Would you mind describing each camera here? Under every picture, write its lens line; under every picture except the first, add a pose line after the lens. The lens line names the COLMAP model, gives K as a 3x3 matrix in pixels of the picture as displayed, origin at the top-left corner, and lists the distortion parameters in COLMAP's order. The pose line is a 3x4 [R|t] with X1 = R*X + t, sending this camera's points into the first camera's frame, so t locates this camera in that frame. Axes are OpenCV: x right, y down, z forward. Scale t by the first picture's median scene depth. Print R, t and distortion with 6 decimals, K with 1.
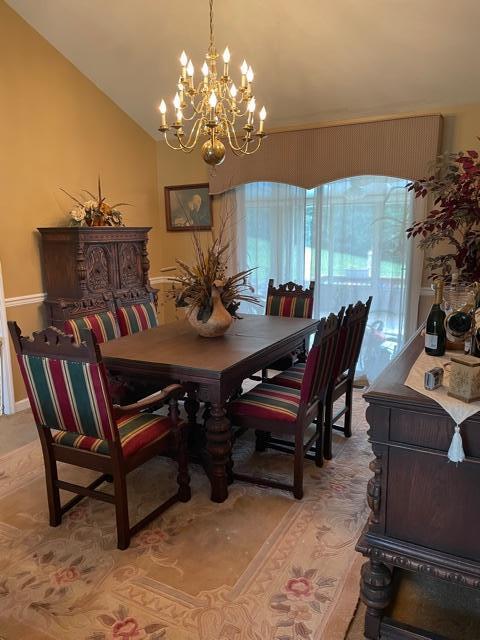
lens RADIAL K [[483.6, 0, 245.1], [0, 483.6, 322.9], [0, 0, 1]] dist [0.092497, -0.113239]
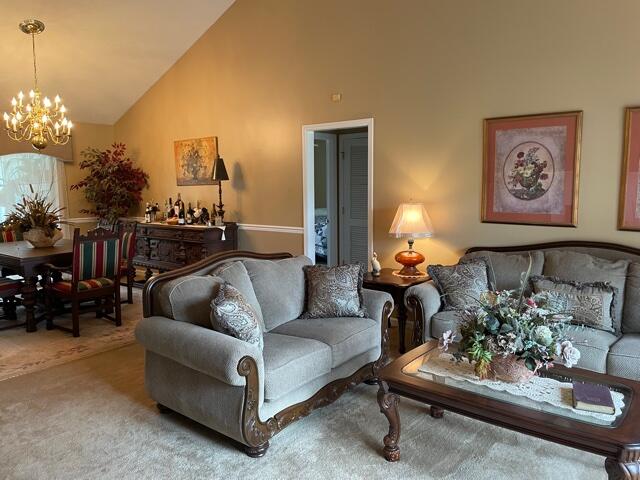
lens RADIAL K [[483.6, 0, 317.8], [0, 483.6, 232.0], [0, 0, 1]] dist [0.092497, -0.113239]
pose [[0.201855, -0.094108, 0.974884, -1.675717], [0.189673, 0.980286, 0.055356, 0.066574], [-0.960874, 0.173735, 0.215725, -0.320935]]
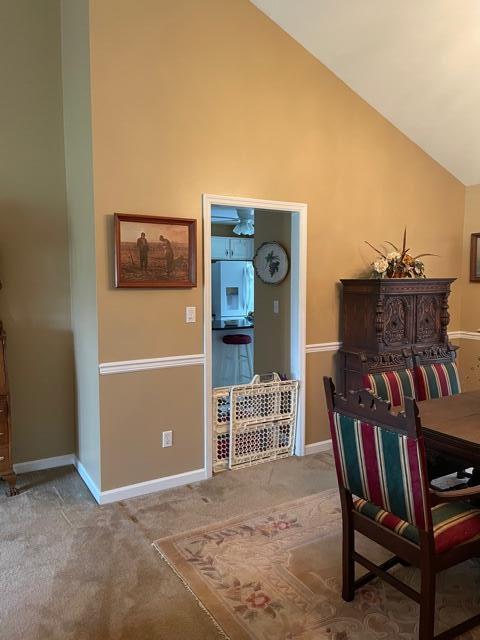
lens RADIAL K [[483.6, 0, 243.6], [0, 483.6, 317.3], [0, 0, 1]] dist [0.092497, -0.113239]
pose [[0.852862, 0.055792, -0.519146, -0.081751], [-0.107997, 0.991623, -0.070851, -0.025949], [0.510845, 0.116492, 0.851744, 0.036265]]
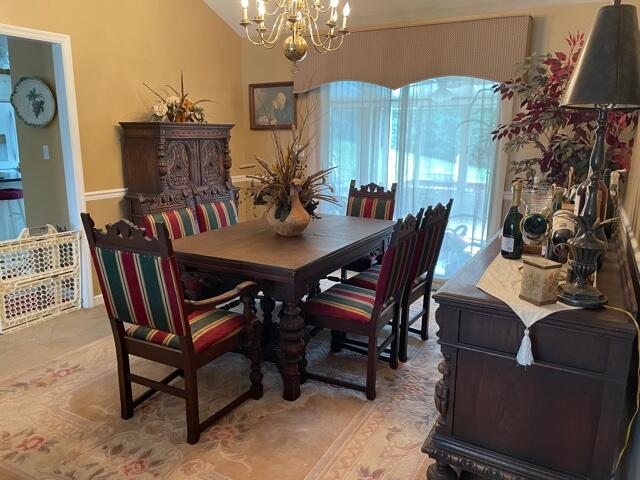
lens RADIAL K [[483.6, 0, 323.4], [0, 483.6, 234.3], [0, 0, 1]] dist [0.092497, -0.113239]
pose [[0.999553, 0.025662, -0.015330, 0.017556], [-0.025374, 0.999504, 0.018664, 0.006330], [0.015801, -0.018267, 0.999708, 0.008230]]
